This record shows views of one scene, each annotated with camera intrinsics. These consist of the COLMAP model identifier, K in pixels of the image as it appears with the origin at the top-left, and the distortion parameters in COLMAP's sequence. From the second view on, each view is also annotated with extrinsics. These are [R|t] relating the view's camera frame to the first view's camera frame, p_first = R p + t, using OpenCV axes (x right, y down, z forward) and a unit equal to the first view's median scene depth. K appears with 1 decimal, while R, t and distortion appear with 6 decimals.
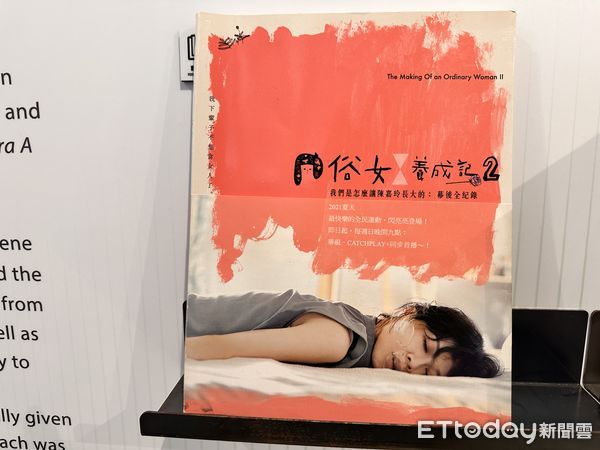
lens RADIAL K [[415.6, 0, 299.2], [0, 415.6, 225.6], [0, 0, 1]] dist [0.029341, -0.041039]
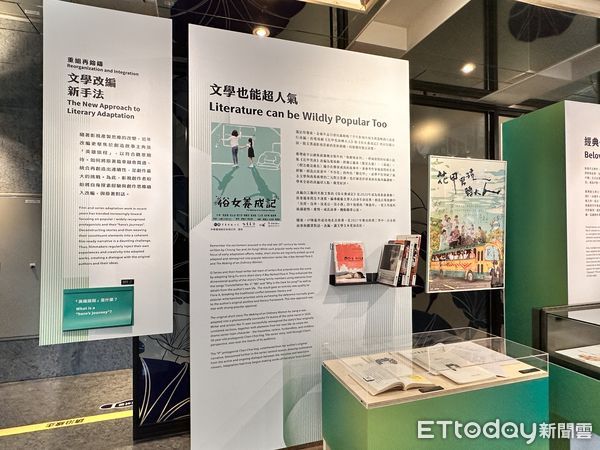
lens RADIAL K [[346.4, 0, 298.4], [0, 346.4, 228.1], [0, 0, 1]] dist [0.001226, -0.003174]
pose [[0.926253, 0.005063, 0.376867, -4.101204], [0.059355, 0.985473, -0.159122, 0.387538], [-0.372198, 0.169756, 0.912497, -6.136358]]
